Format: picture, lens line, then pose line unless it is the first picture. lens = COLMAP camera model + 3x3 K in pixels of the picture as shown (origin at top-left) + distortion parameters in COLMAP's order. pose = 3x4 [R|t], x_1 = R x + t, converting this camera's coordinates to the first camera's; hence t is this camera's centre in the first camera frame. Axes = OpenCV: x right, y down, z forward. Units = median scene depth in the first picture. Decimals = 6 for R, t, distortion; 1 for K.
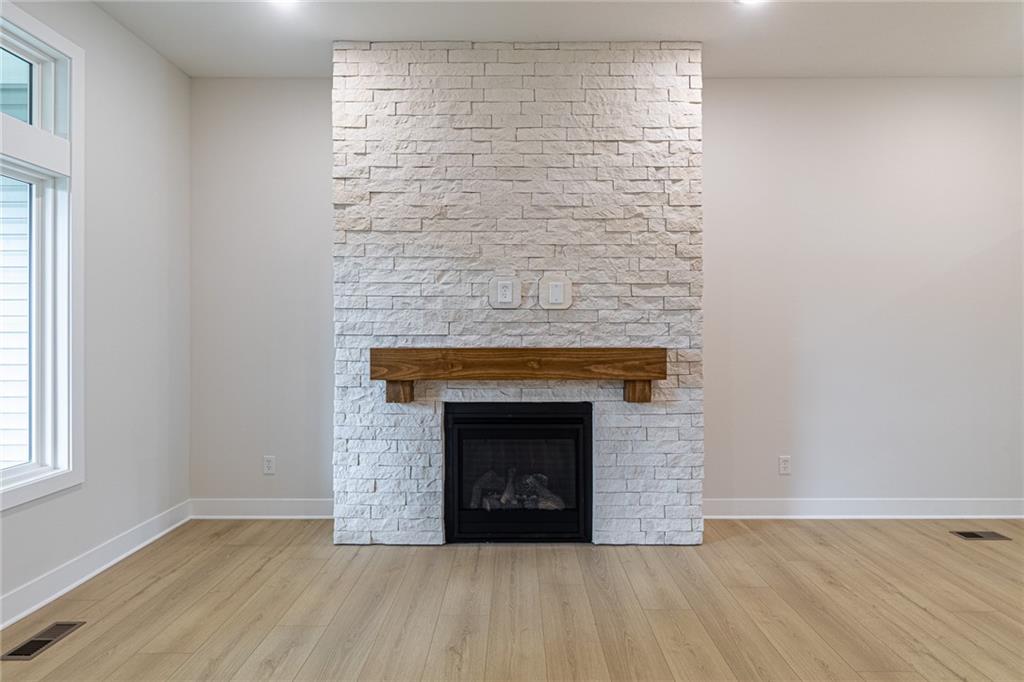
lens RADIAL K [[559.3, 0, 515.0], [0, 559.3, 327.5], [0, 0, 1]] dist [0.000226, 0.000459]
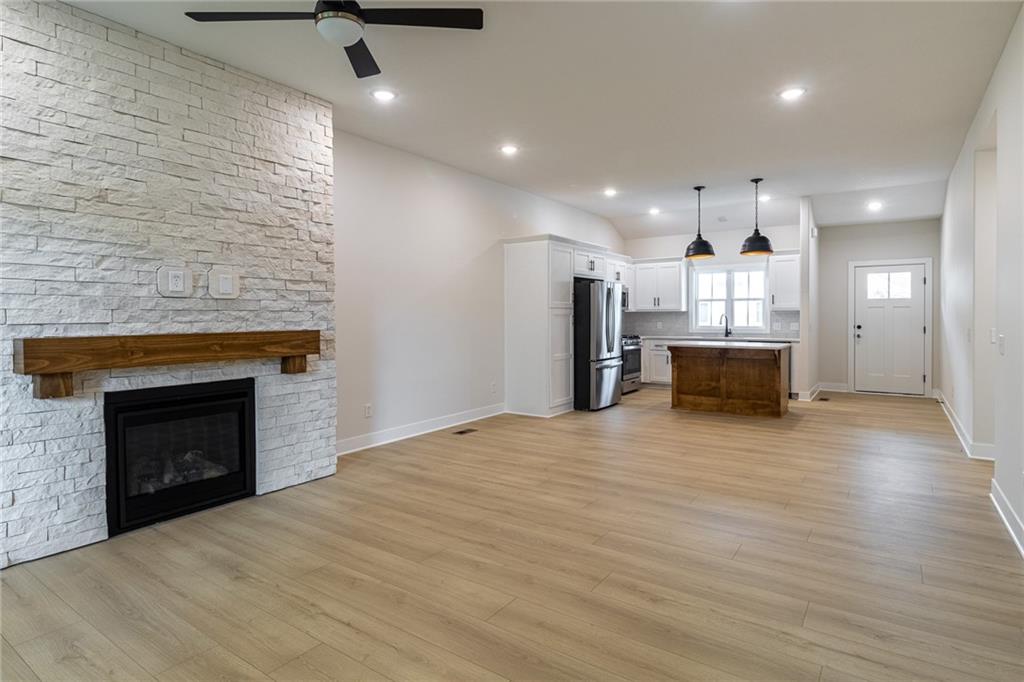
lens RADIAL K [[539.7, 0, 517.6], [0, 539.7, 317.5], [0, 0, 1]] dist [-0.001473, -0.000222]
pose [[0.574070, -0.006226, 0.818783, -0.481789], [0.001258, 0.999977, 0.006722, -0.001268], [-0.818805, -0.002829, 0.574064, -0.117539]]
